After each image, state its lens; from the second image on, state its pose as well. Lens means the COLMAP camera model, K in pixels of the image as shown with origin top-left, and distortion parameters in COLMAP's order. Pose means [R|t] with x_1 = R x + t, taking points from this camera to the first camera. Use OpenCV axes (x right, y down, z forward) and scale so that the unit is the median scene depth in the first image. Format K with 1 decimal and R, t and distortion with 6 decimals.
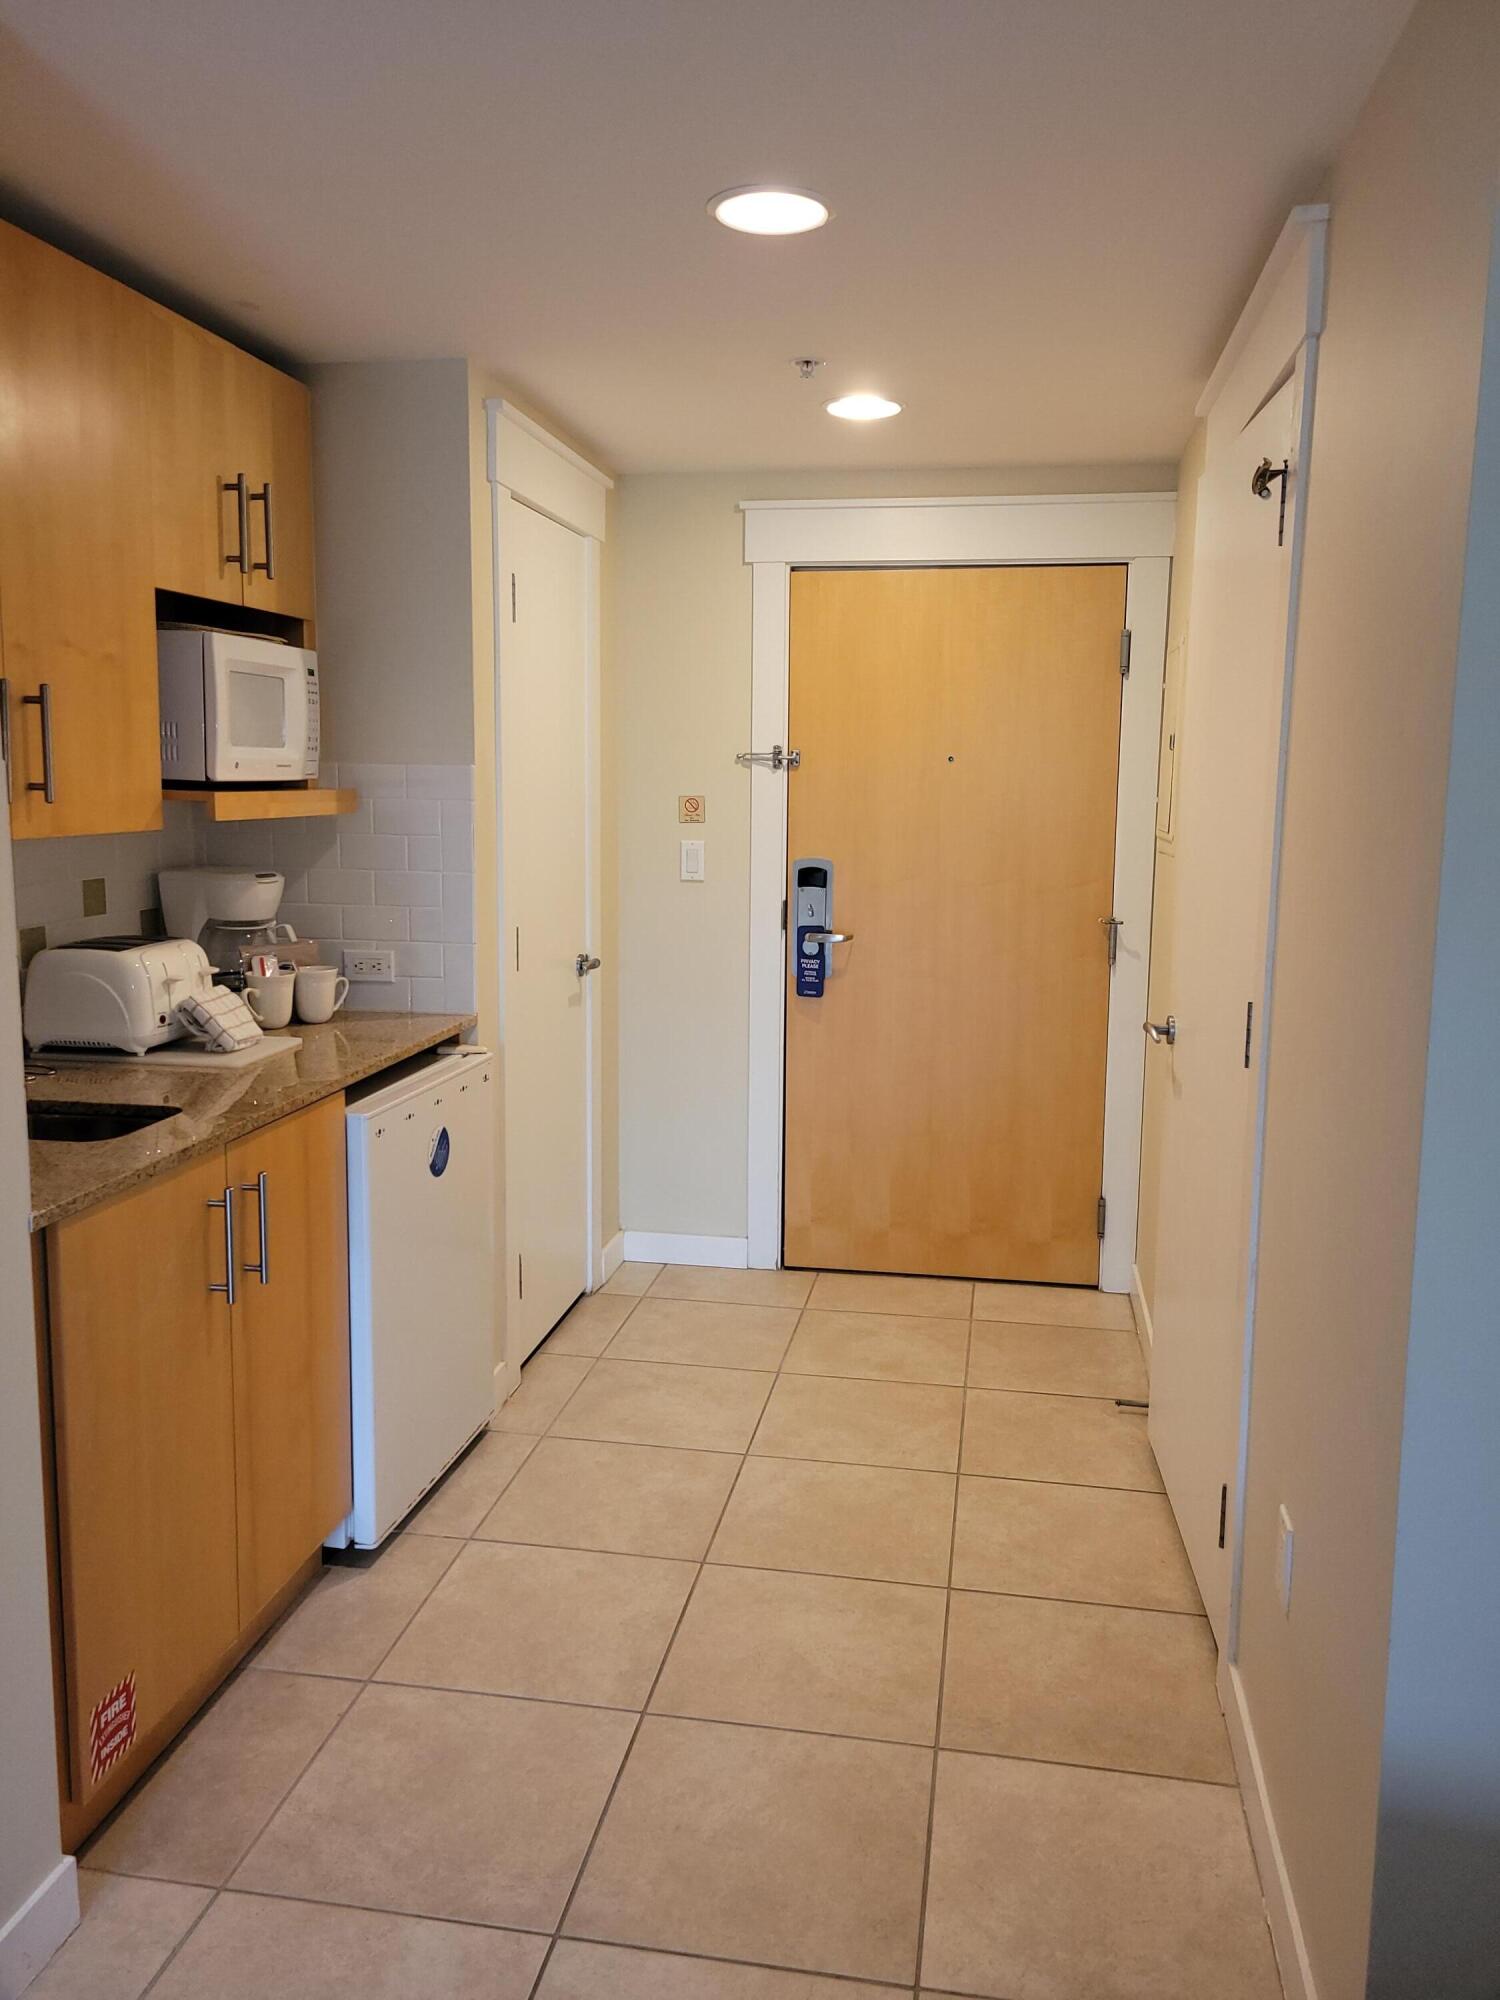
lens RADIAL K [[1504.9, 0, 763.5], [0, 1504.9, 979.8], [0, 0, 1]] dist [0.057386, -0.052122]
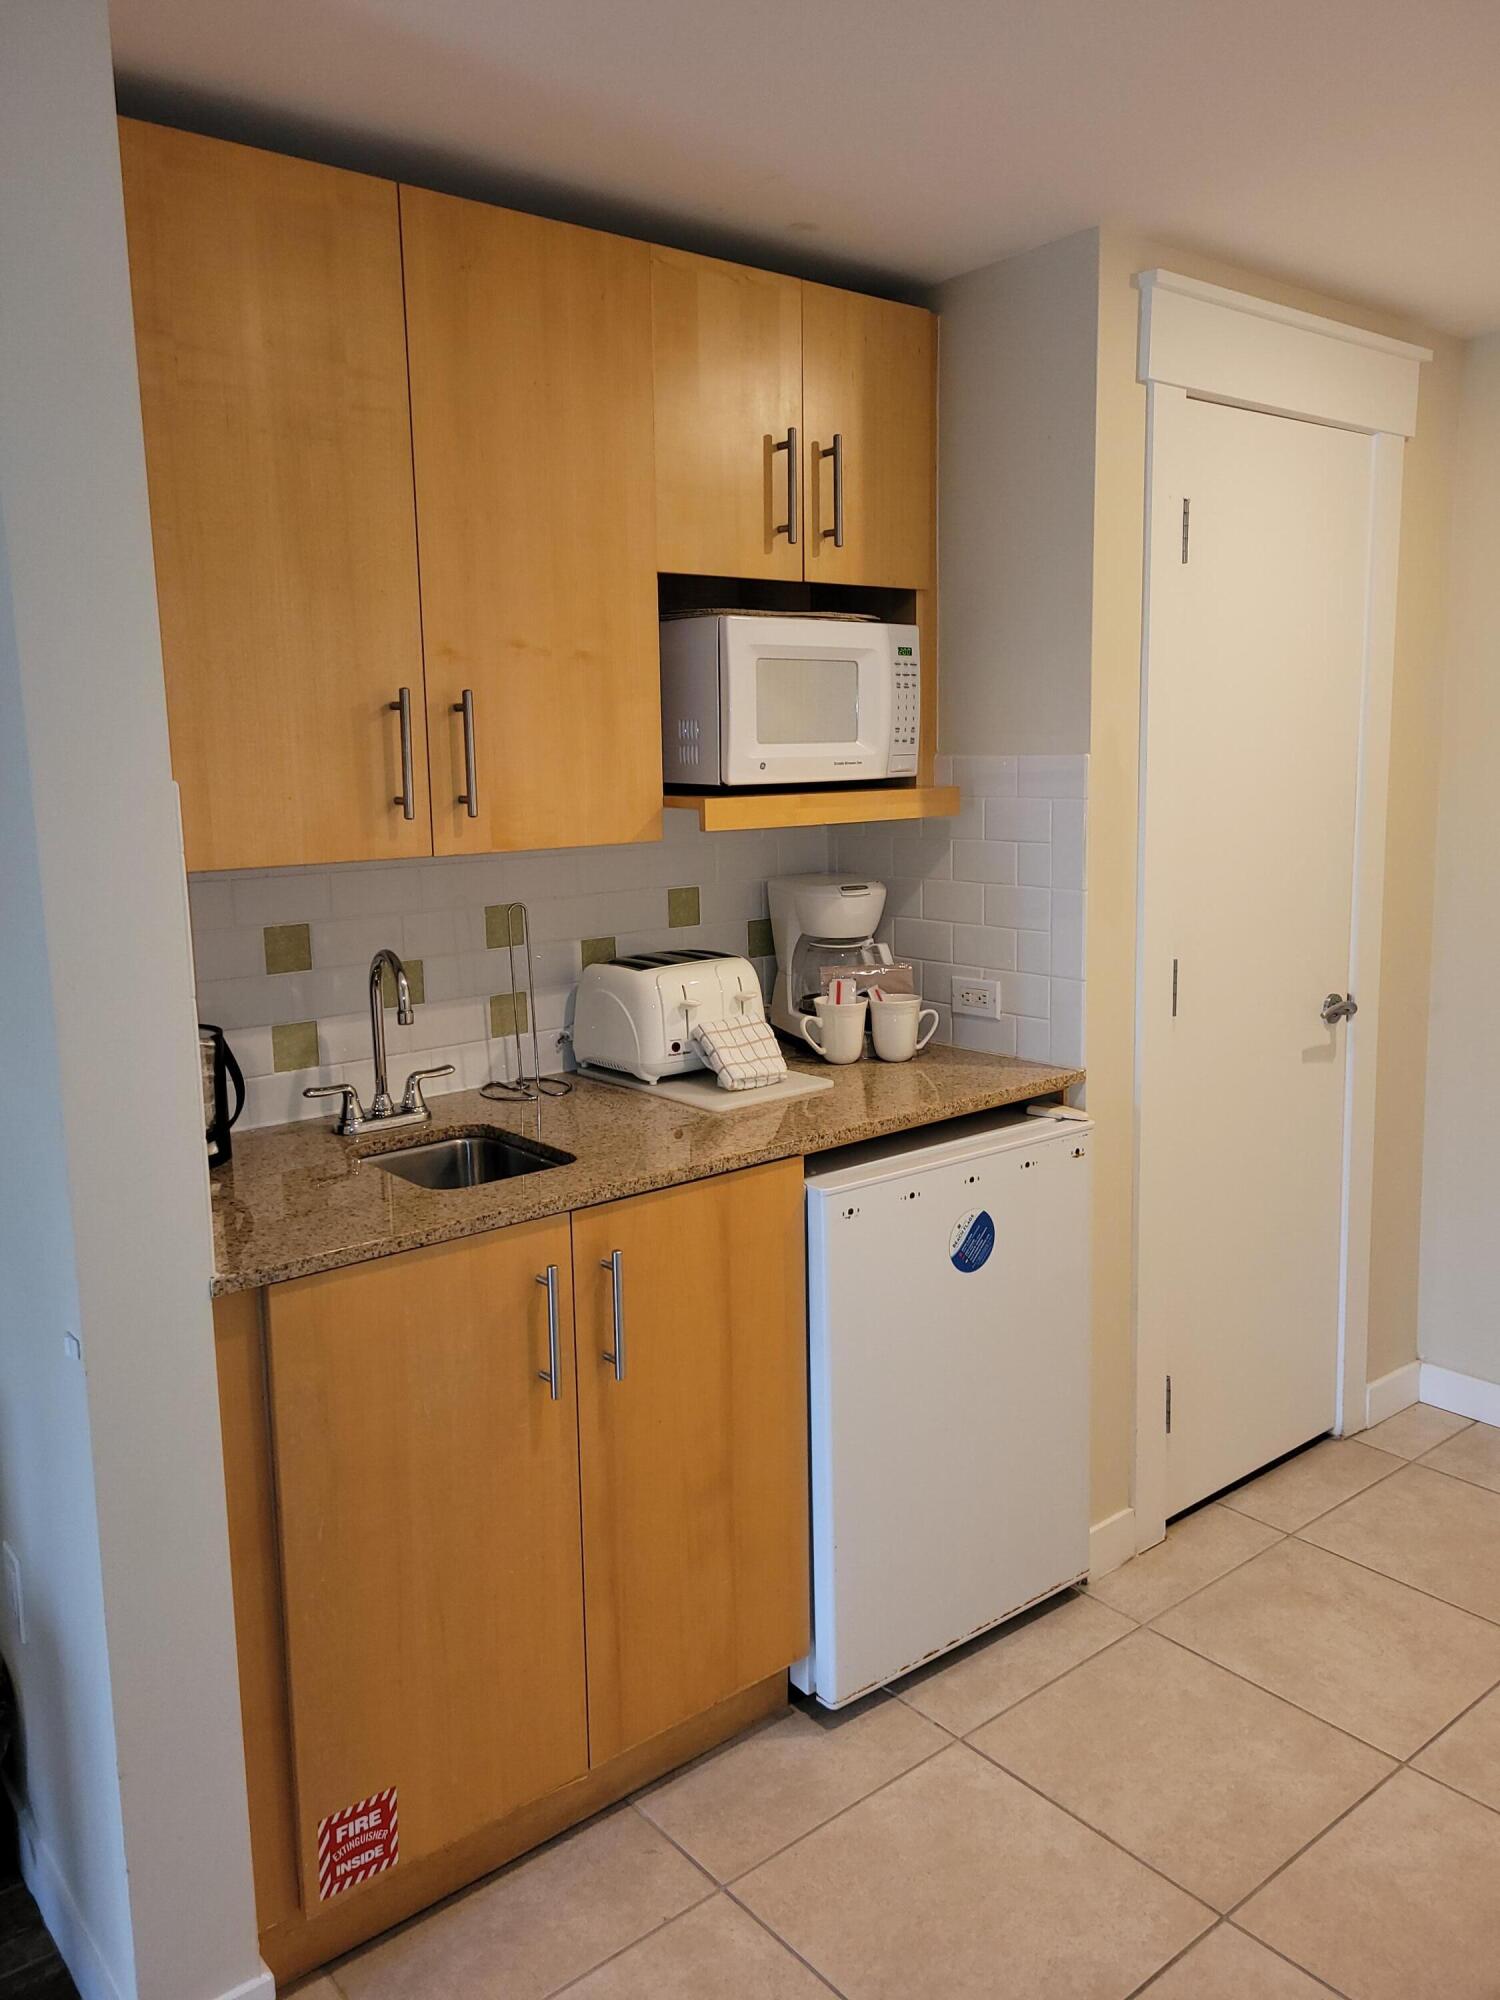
lens RADIAL K [[1504.9, 0, 758.1], [0, 1504.9, 969.2], [0, 0, 1]] dist [0.057386, -0.052122]
pose [[0.753128, 0.067316, -0.654421, 0.215350], [-0.060885, 0.997614, 0.032550, -0.049599], [0.655051, 0.015330, 0.755430, 0.322913]]
